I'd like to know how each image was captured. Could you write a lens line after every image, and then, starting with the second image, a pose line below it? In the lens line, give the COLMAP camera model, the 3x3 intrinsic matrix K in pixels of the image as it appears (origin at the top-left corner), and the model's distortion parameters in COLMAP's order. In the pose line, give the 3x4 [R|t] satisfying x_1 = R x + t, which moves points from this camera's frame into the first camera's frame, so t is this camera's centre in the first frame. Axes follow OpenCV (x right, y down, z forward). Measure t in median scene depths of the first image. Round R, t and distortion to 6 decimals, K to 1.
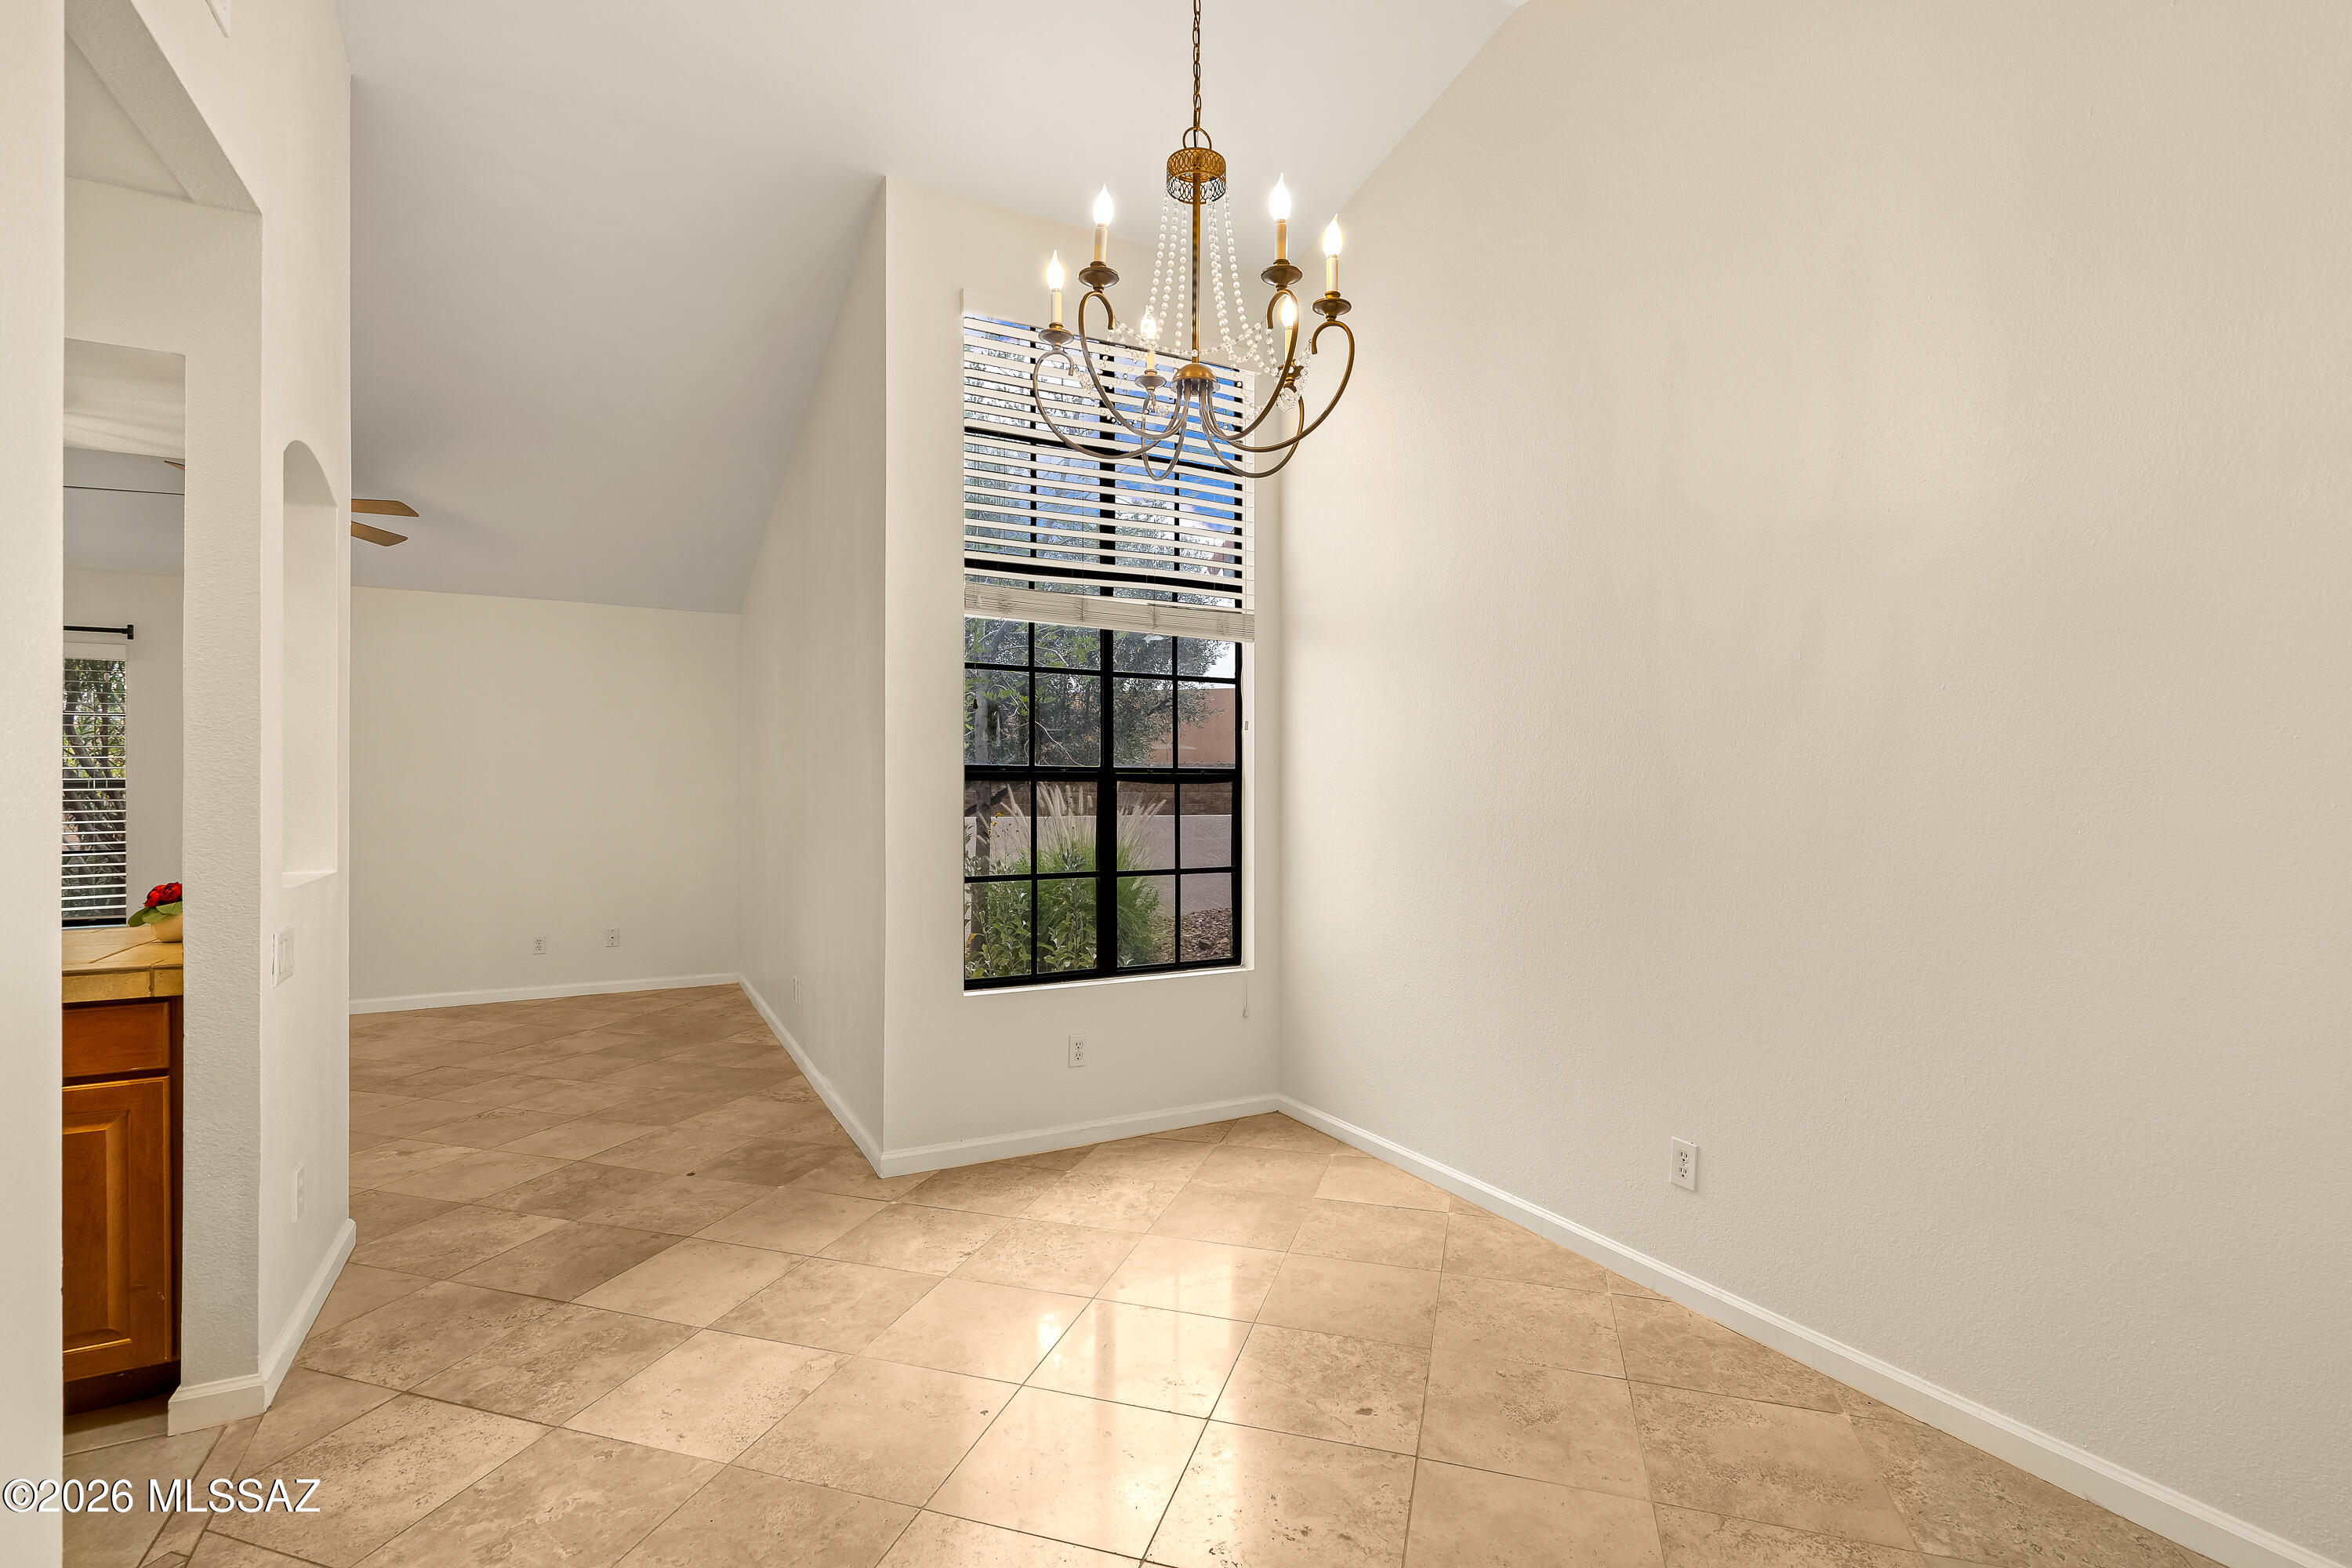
lens RADIAL K [[1070.1, 0, 1167.2], [0, 1070.1, 797.0], [0, 0, 1]] dist [-0.002899, 0.000198]
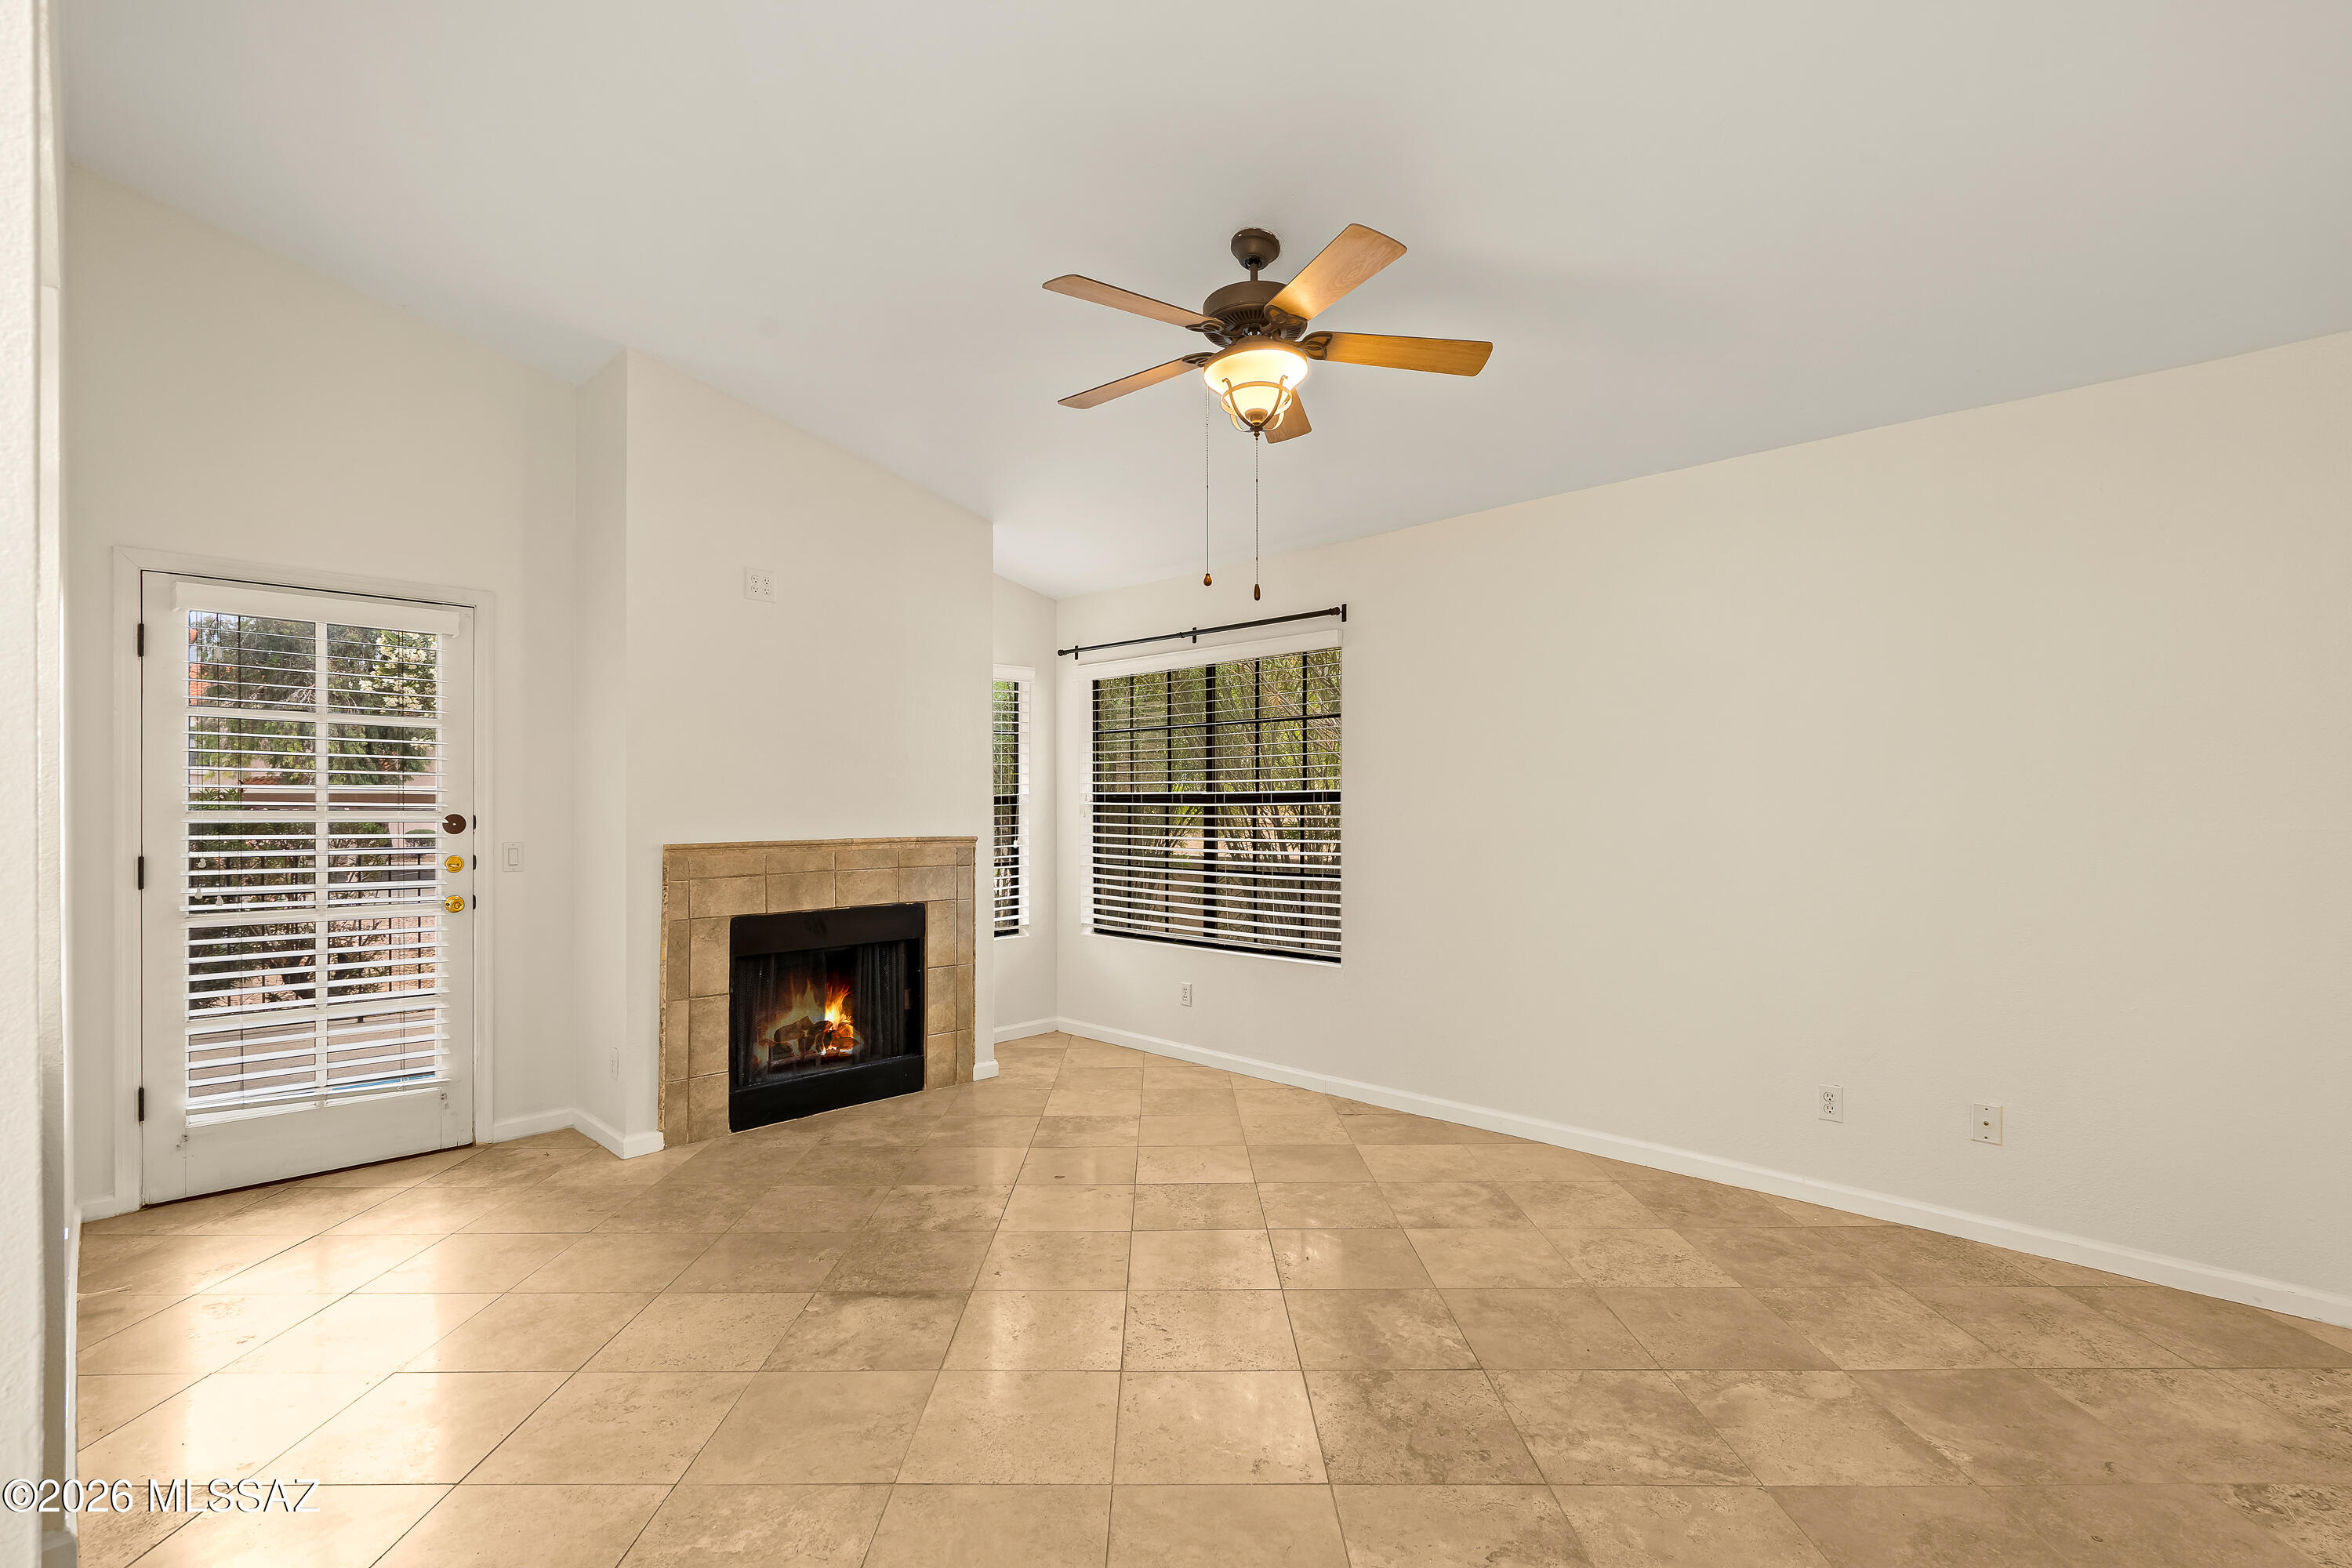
lens RADIAL K [[1077.8, 0, 1171.6], [0, 1077.8, 806.2], [0, 0, 1]] dist [-0.000805, 0.000266]
pose [[0.303447, 0.004573, -0.952837, -0.344624], [-0.004263, 0.999985, 0.003442, -0.011336], [0.952839, 0.003017, 0.303462, 0.986842]]
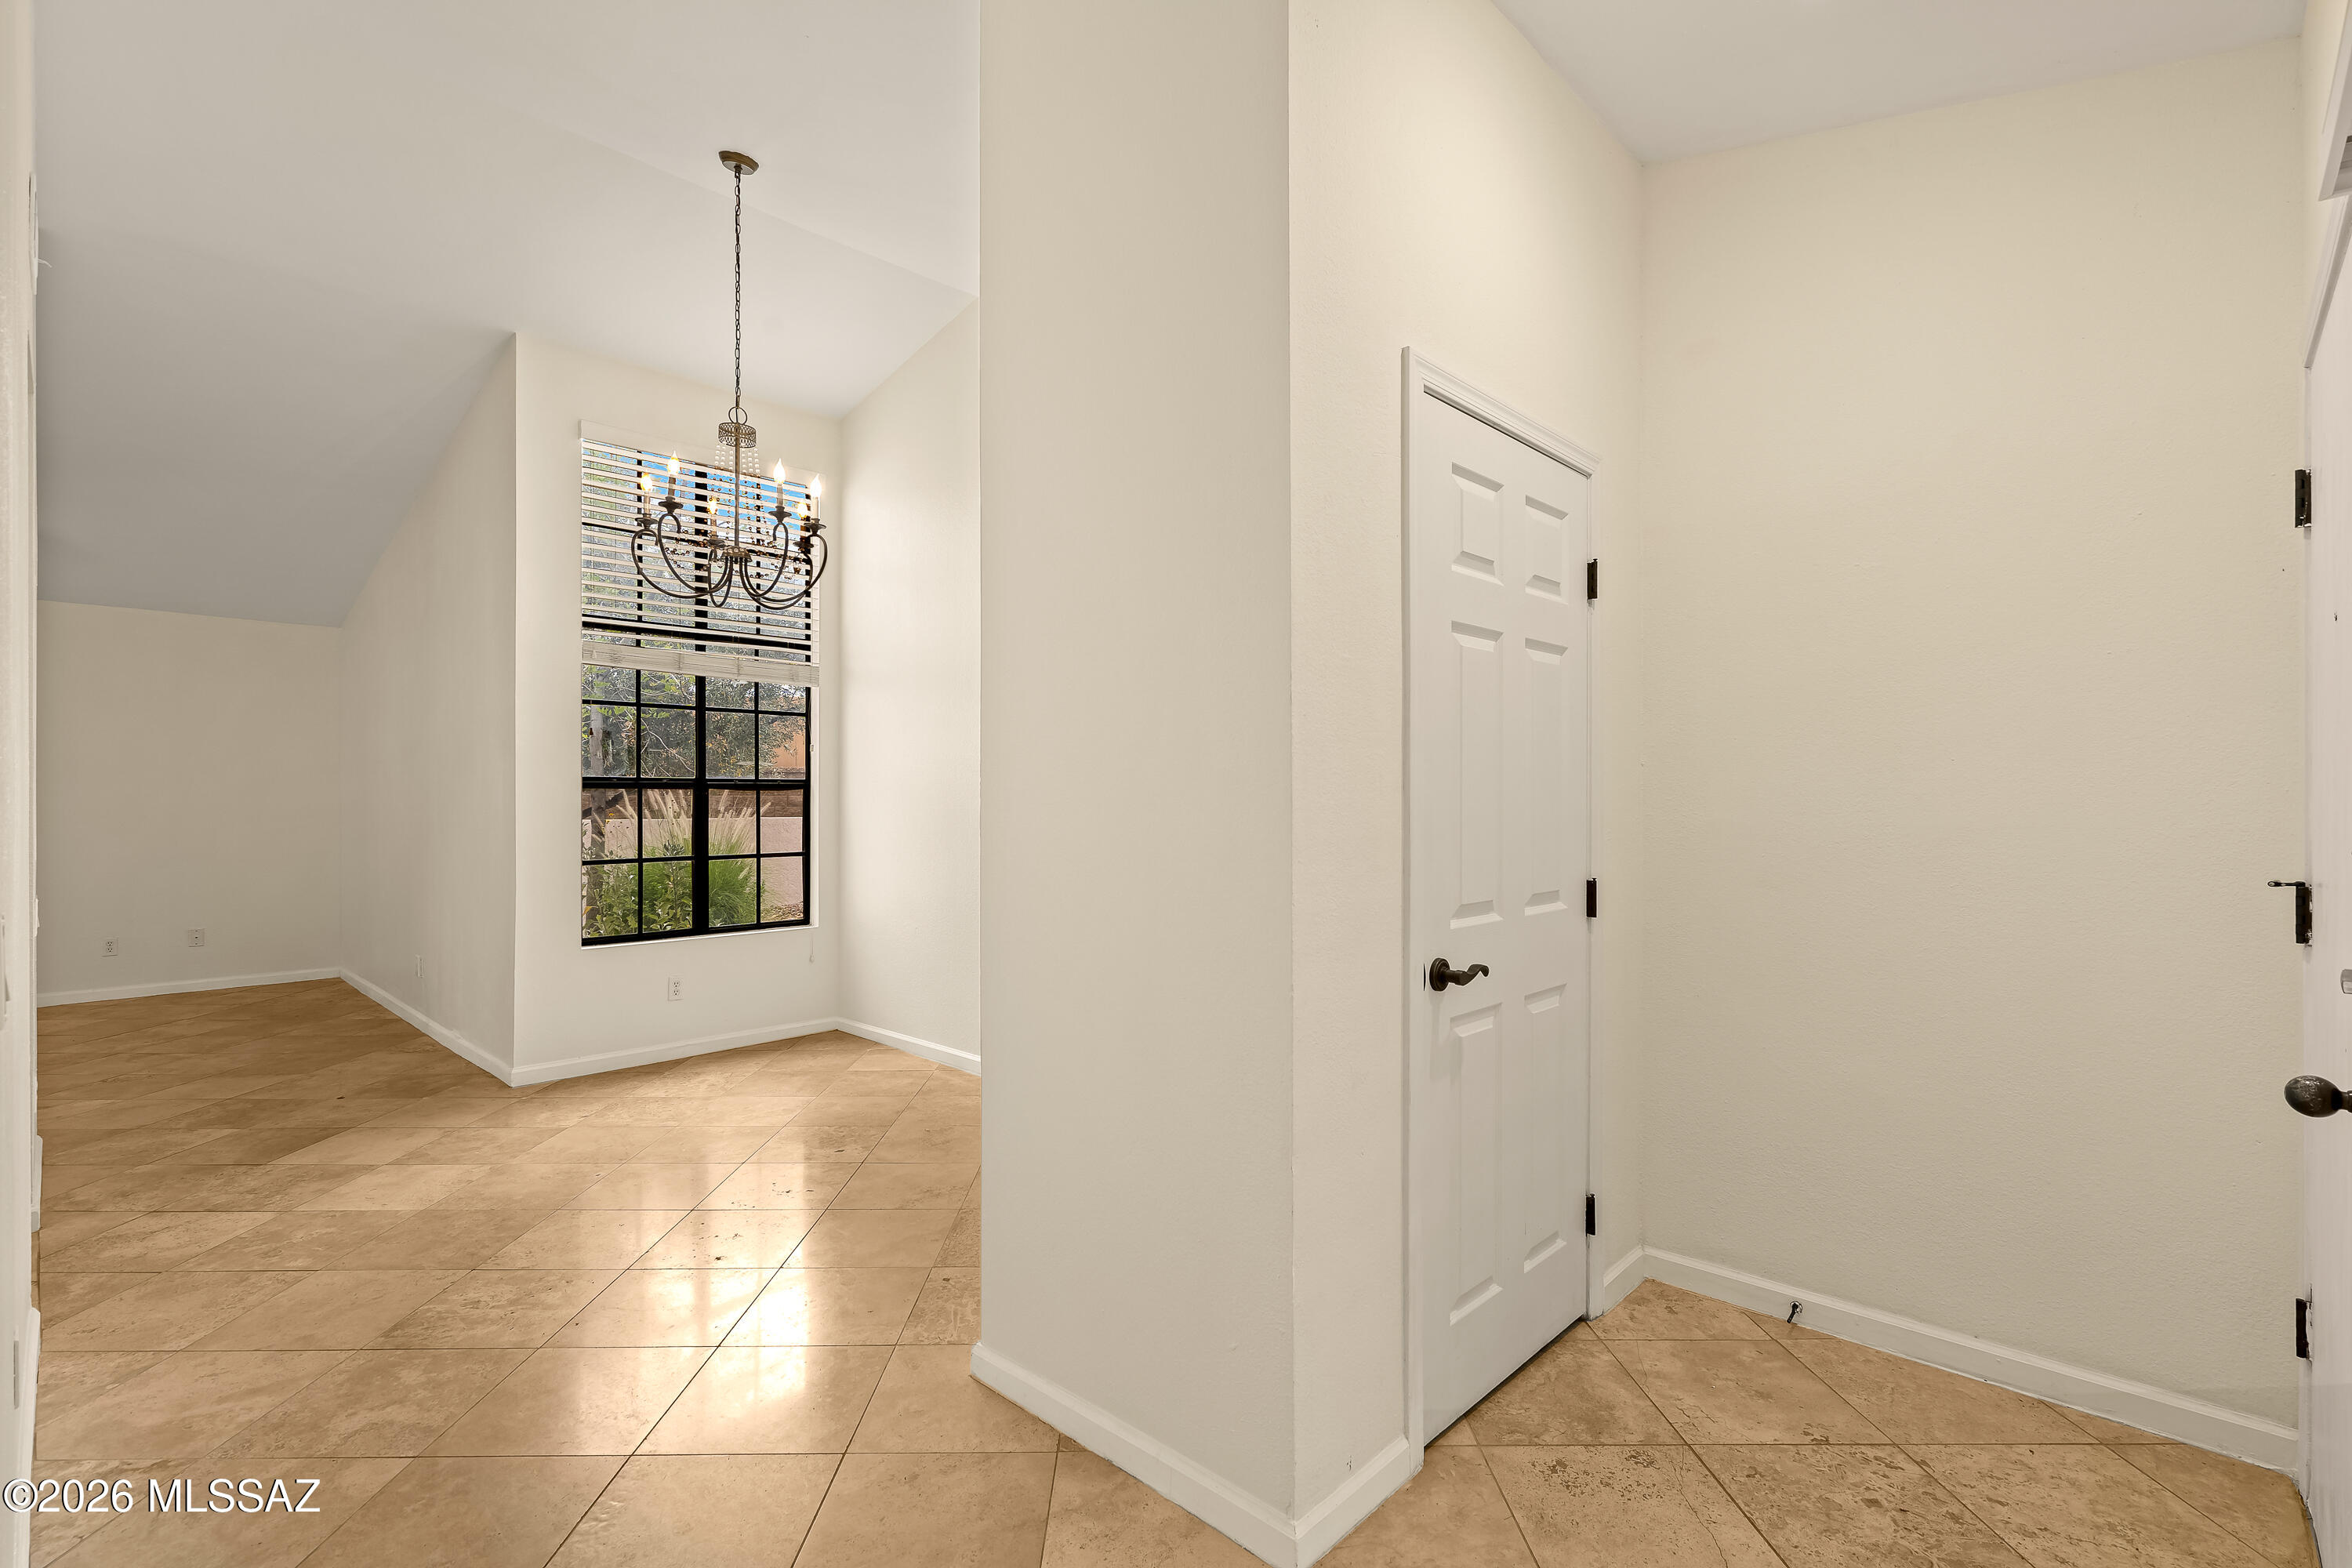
lens RADIAL K [[1070.1, 0, 1167.2], [0, 1070.1, 797.0], [0, 0, 1]] dist [-0.002899, 0.000198]
pose [[0.949686, 0.000523, 0.313204, 0.088453], [0.000527, 0.999995, -0.003269, 0.000200], [-0.313204, 0.003270, 0.949680, -0.510099]]
